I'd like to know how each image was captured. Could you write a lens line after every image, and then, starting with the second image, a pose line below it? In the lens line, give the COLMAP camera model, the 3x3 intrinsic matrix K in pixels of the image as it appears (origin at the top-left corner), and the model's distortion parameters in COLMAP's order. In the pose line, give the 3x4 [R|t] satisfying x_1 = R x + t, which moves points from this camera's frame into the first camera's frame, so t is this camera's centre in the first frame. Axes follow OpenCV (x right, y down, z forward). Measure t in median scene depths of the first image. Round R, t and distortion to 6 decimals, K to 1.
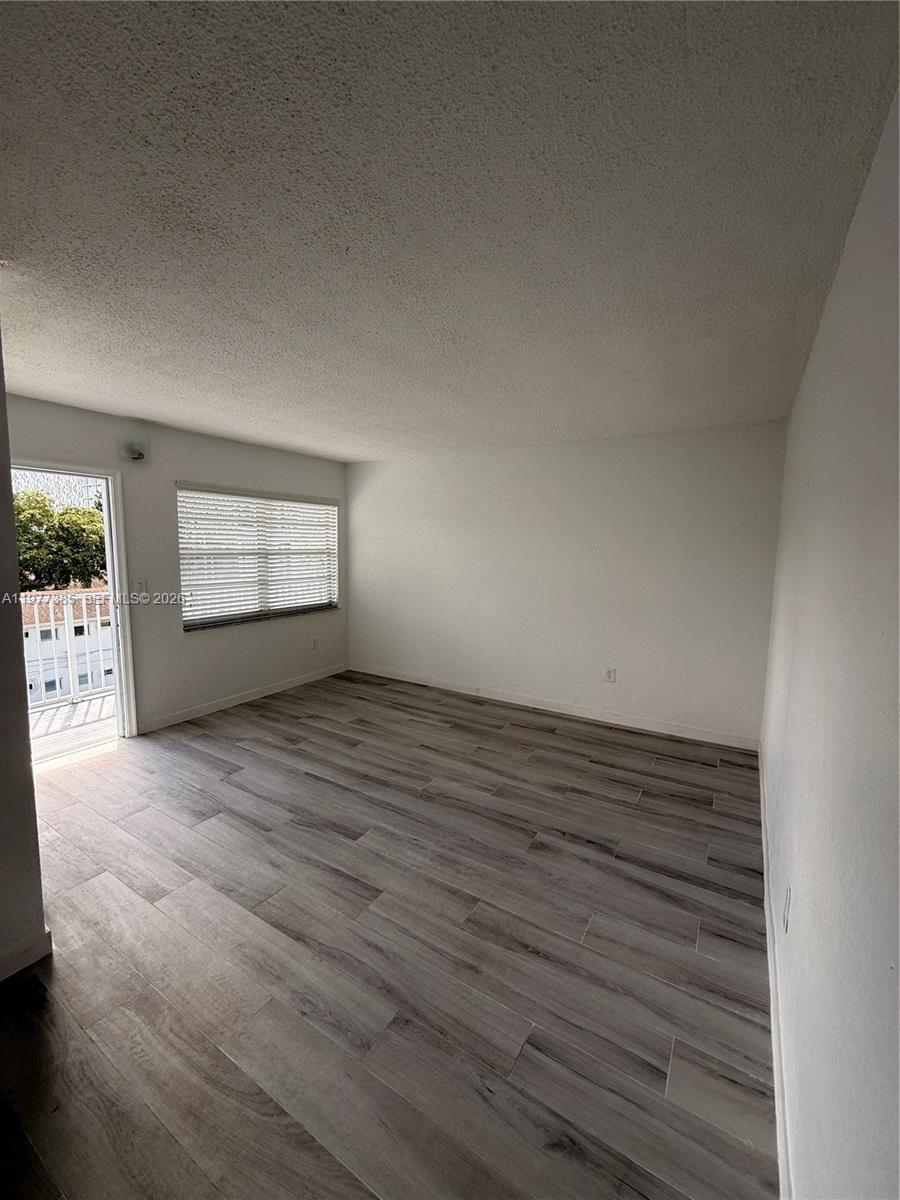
lens RADIAL K [[477.9, 0, 450.2], [0, 477.9, 600.5], [0, 0, 1]] dist [-0.001477, 0.000292]
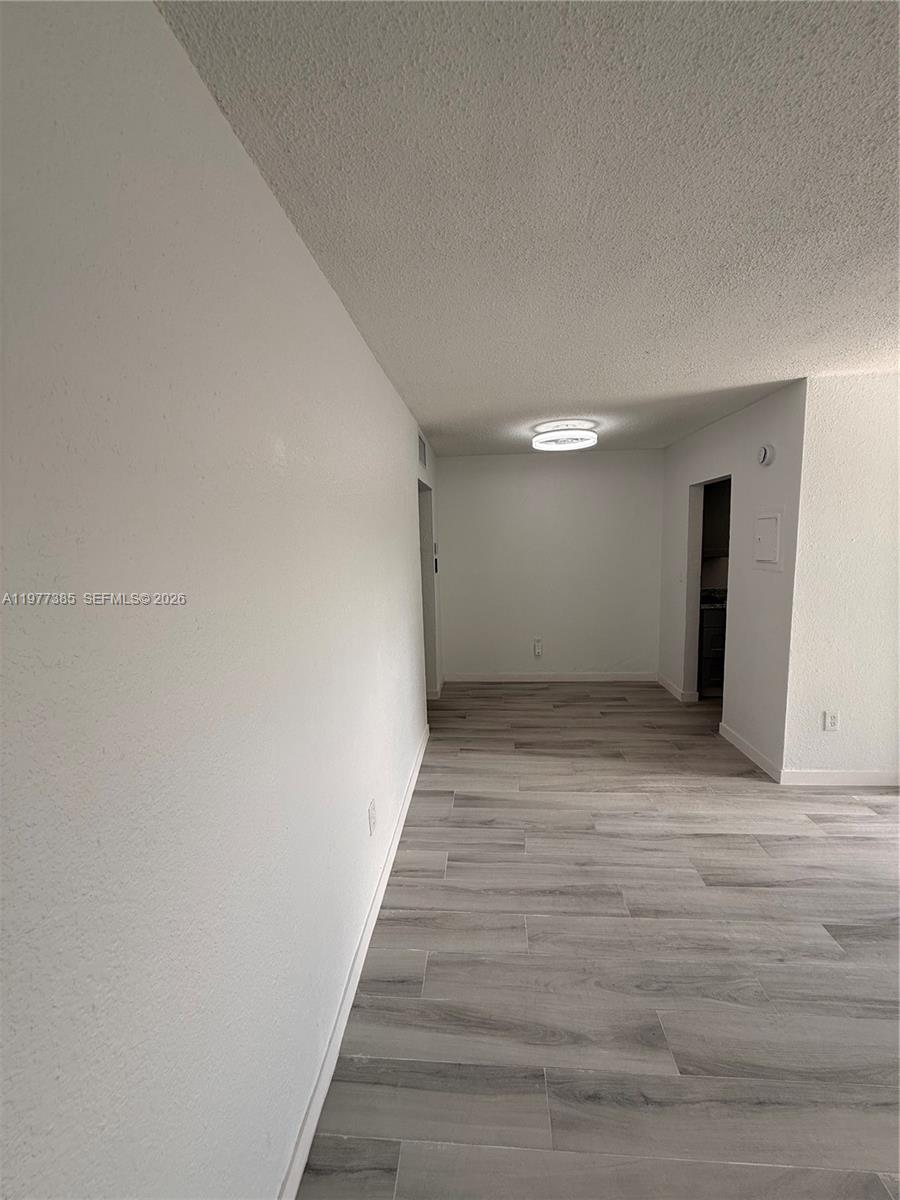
lens RADIAL K [[477.9, 0, 450.6], [0, 477.9, 583.3], [0, 0, 1]] dist [-0.001477, 0.000292]
pose [[-0.888258, 0.054059, -0.456152, 0.655307], [-0.037908, 0.981036, 0.190080, -0.161655], [0.457777, 0.186132, -0.869365, 1.292307]]
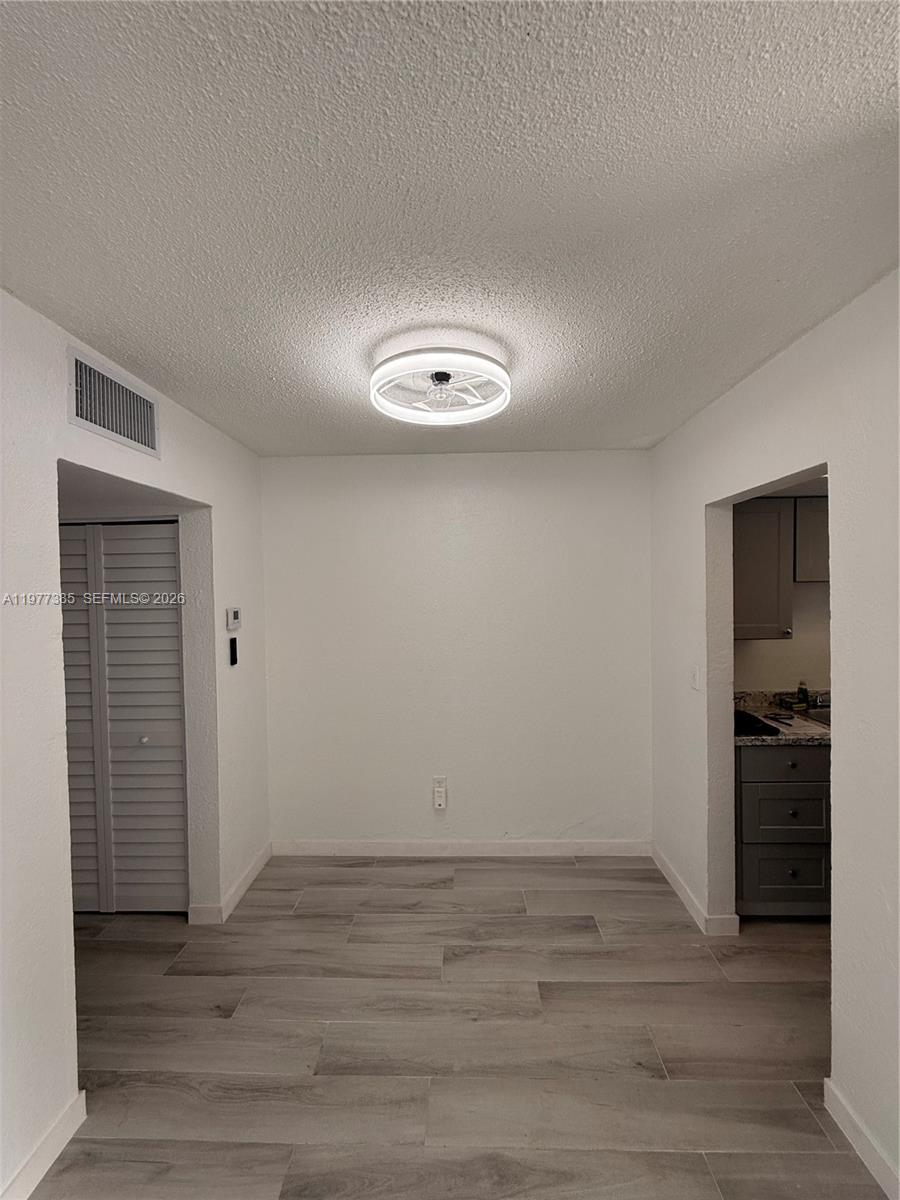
lens RADIAL K [[477.9, 0, 454.2], [0, 477.9, 596.0], [0, 0, 1]] dist [-0.001477, 0.000292]
pose [[-0.863516, 0.012151, -0.504176, -0.071545], [-0.053424, 0.991881, 0.115406, -0.117343], [0.501484, 0.126590, -0.855855, 0.653659]]
